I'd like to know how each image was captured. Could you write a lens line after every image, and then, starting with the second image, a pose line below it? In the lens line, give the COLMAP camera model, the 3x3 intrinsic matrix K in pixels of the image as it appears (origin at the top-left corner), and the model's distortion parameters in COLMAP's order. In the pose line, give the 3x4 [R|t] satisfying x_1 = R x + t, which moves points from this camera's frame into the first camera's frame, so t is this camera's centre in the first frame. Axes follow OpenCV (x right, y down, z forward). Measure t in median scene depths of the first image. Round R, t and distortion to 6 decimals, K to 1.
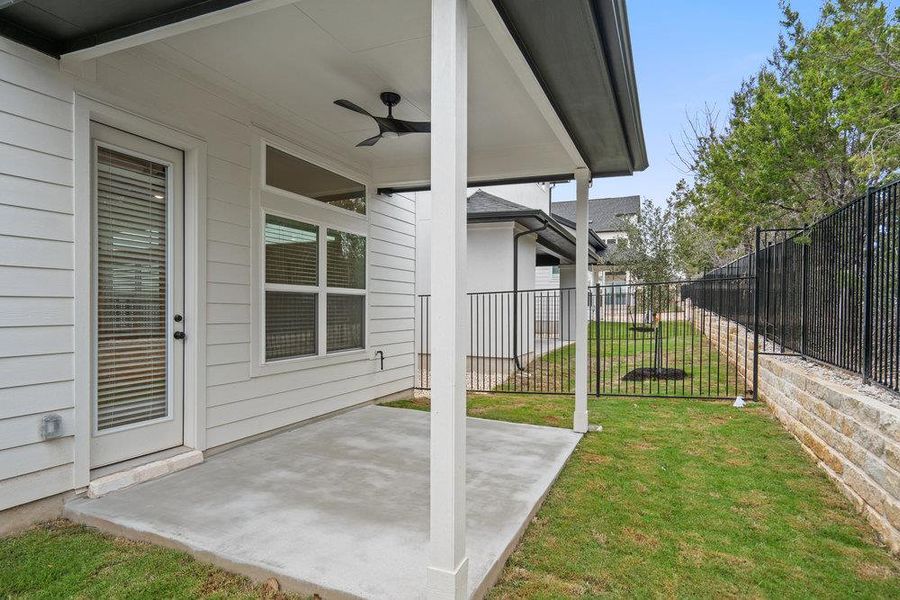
lens RADIAL K [[502.6, 0, 446.5], [0, 502.6, 310.9], [0, 0, 1]] dist [0.006200, 0.002389]
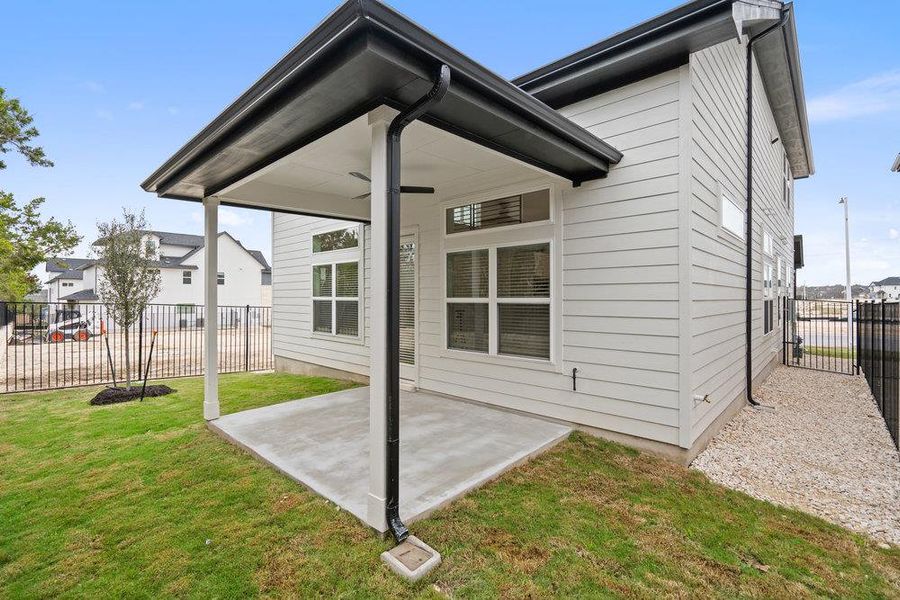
lens RADIAL K [[409.4, 0, 450.0], [0, 409.4, 300.0], [0, 0, 1]] dist [0.000357, 0.000191]
pose [[-0.332223, -0.002677, -0.943197, 0.826414], [-0.008133, 0.999967, 0.000027, -0.048412], [0.943166, 0.007679, -0.332234, 1.427640]]
